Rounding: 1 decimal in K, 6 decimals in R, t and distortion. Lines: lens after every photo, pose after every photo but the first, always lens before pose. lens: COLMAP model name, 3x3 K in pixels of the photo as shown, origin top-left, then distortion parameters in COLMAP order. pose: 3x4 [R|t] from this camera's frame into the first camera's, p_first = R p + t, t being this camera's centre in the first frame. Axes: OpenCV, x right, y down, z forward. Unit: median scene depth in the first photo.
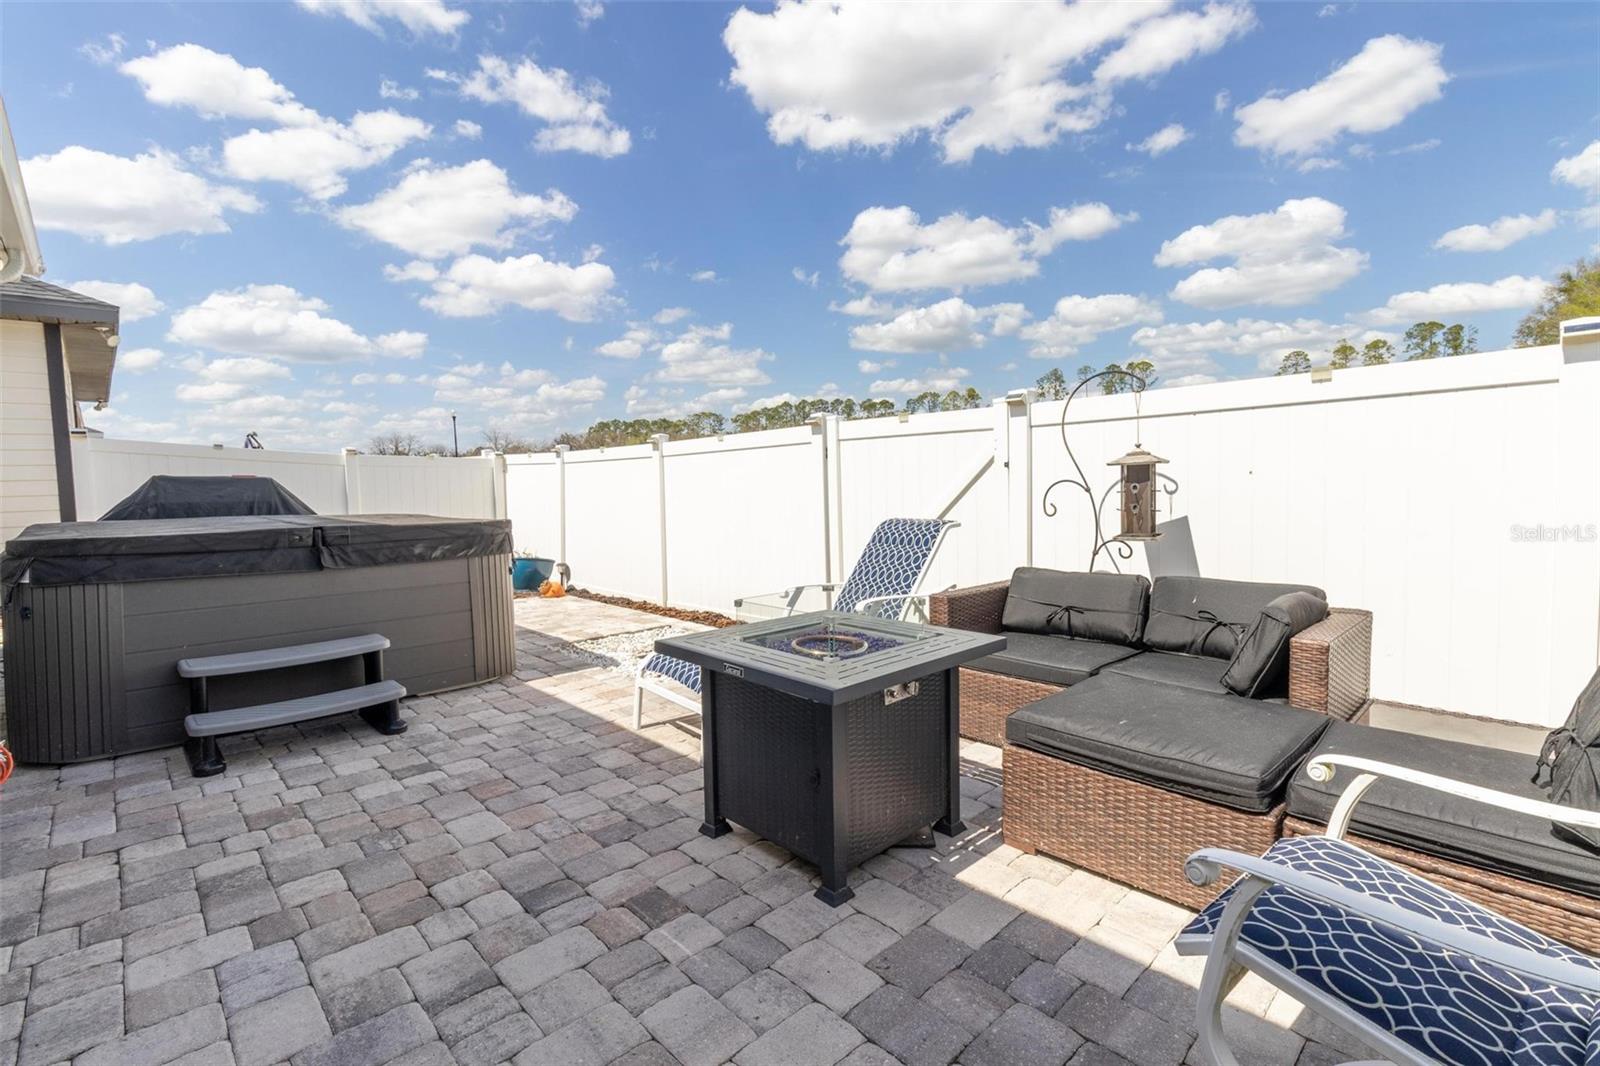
lens RADIAL K [[734.2, 0, 805.1], [0, 734.2, 524.9], [0, 0, 1]] dist [-0.005237, 0.004480]
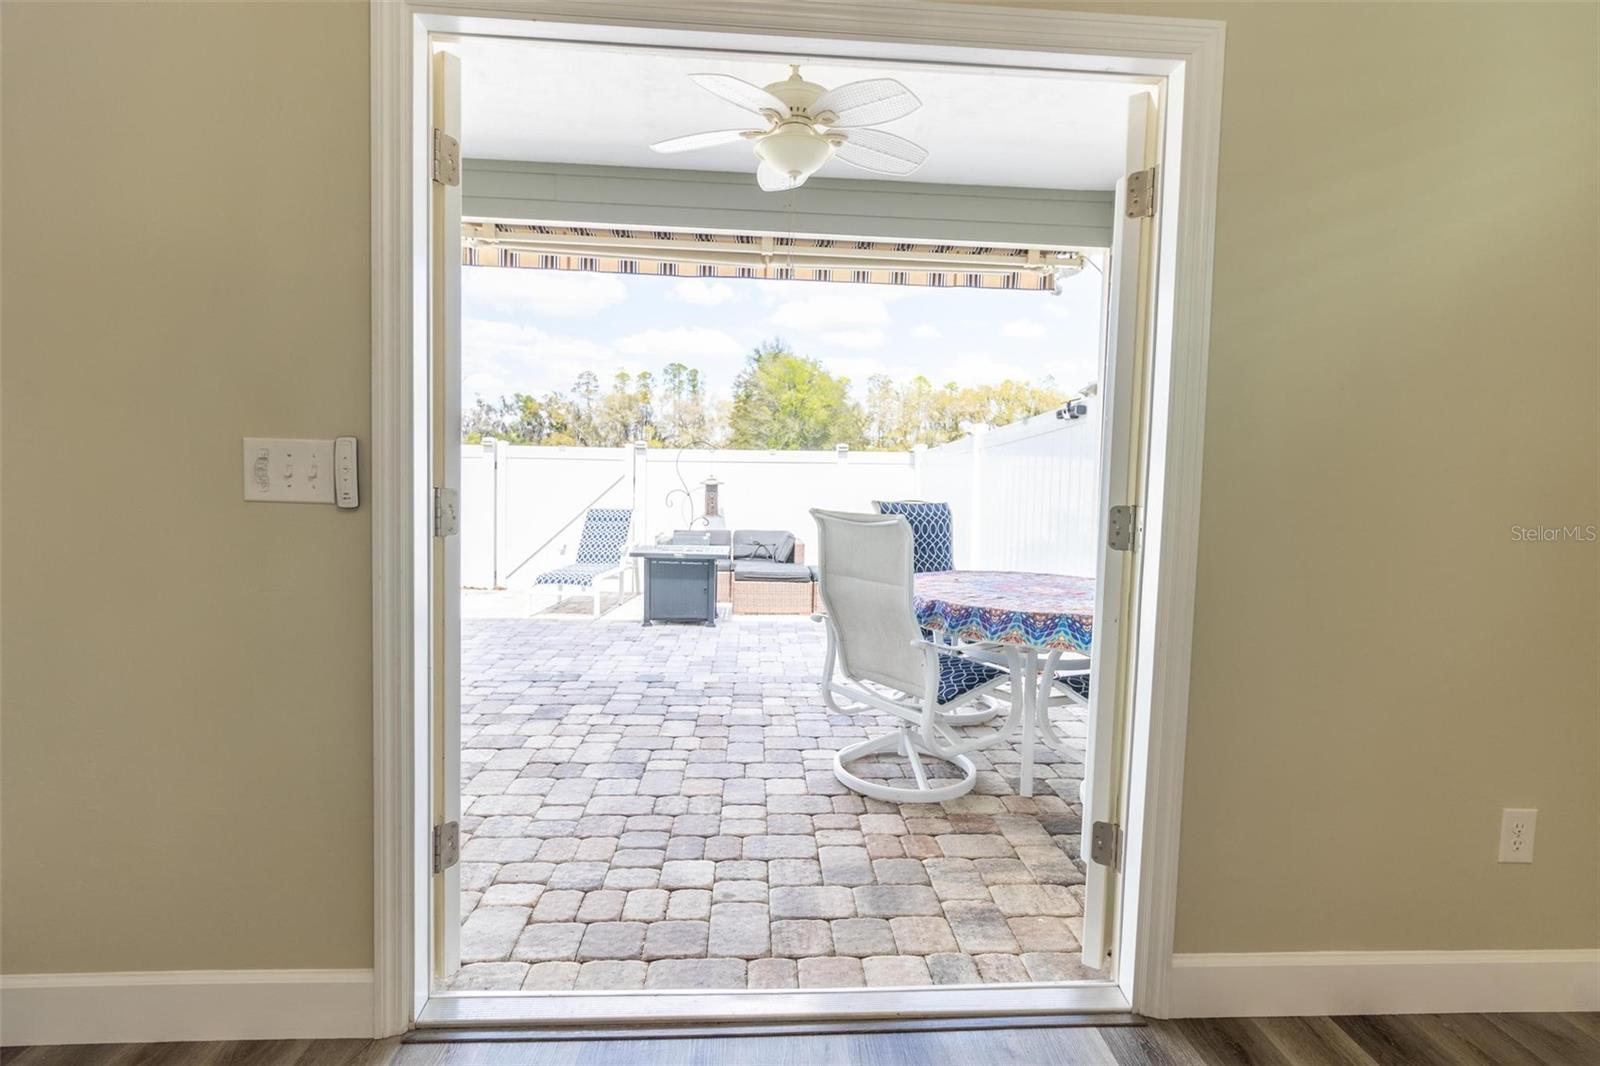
lens RADIAL K [[734.2, 0, 790.0], [0, 734.2, 530.4], [0, 0, 1]] dist [-0.005237, 0.004480]
pose [[0.662467, -0.015552, 0.748930, -1.744060], [0.011397, 0.999878, 0.010682, 0.064813], [-0.749004, 0.001459, 0.662563, -1.104177]]
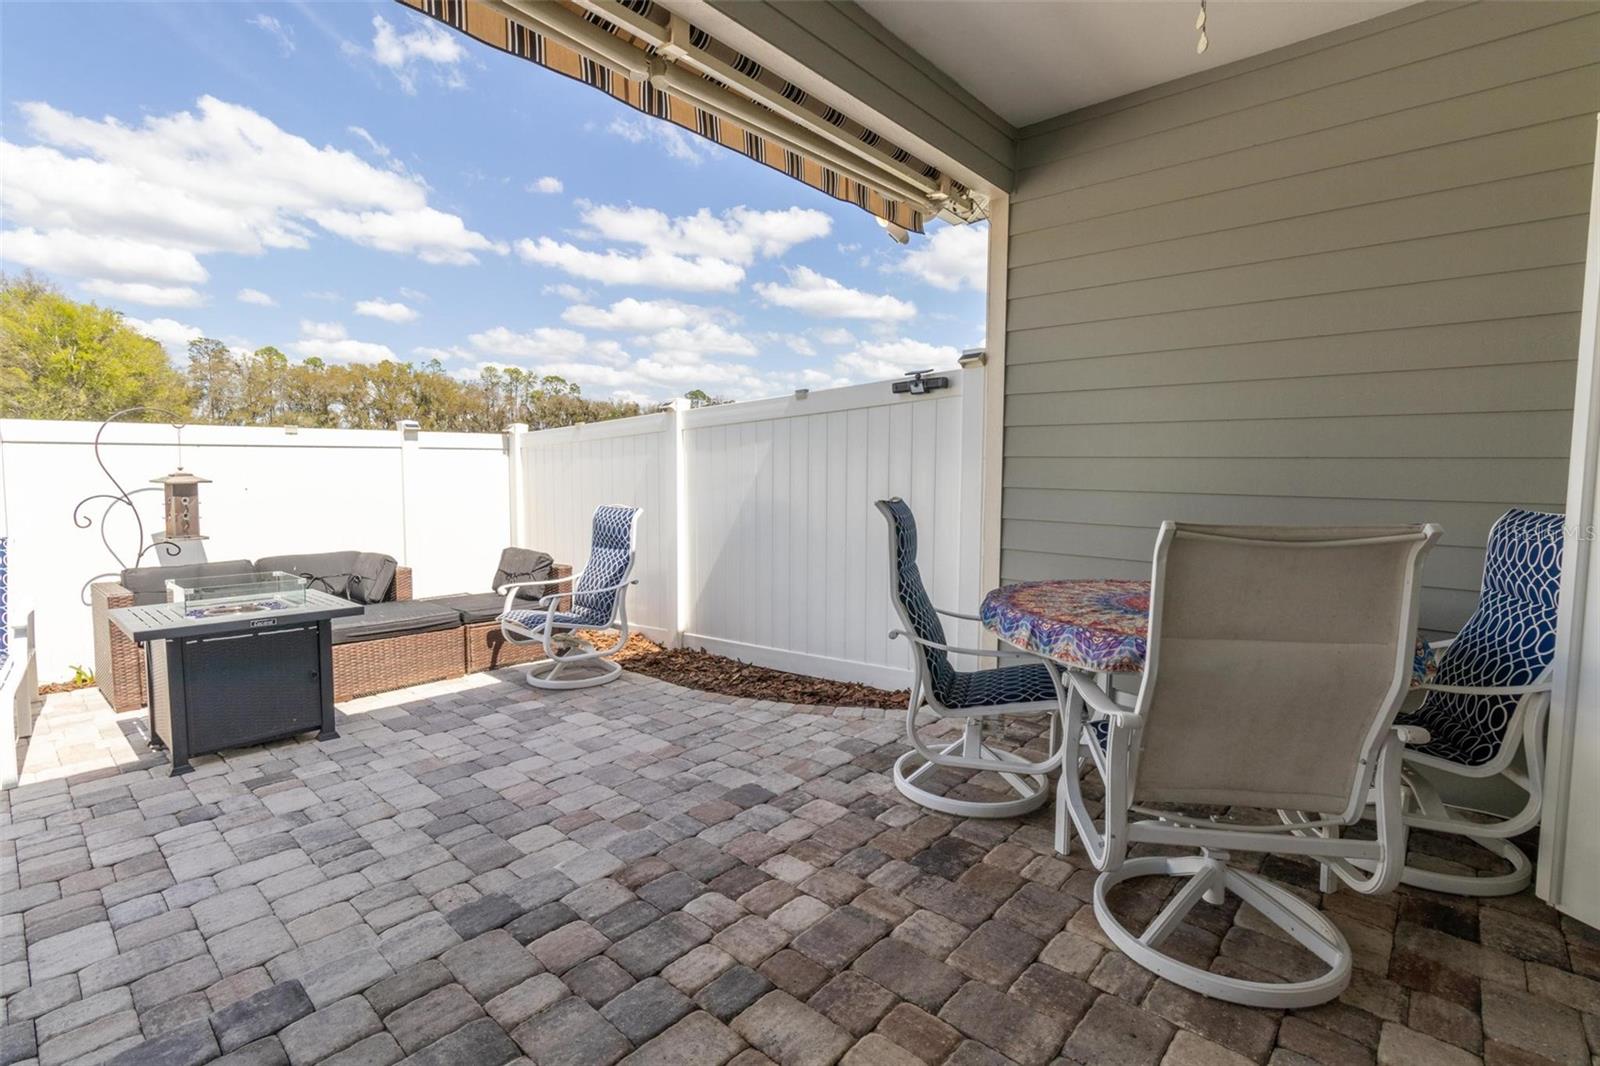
lens RADIAL K [[734.2, 0, 785.3], [0, 734.2, 527.4], [0, 0, 1]] dist [-0.005237, 0.004480]
pose [[-0.048584, -0.051150, 0.997509, -1.446804], [0.064979, 0.996410, 0.054258, -0.006226], [-0.996703, 0.067453, -0.045086, -0.019429]]
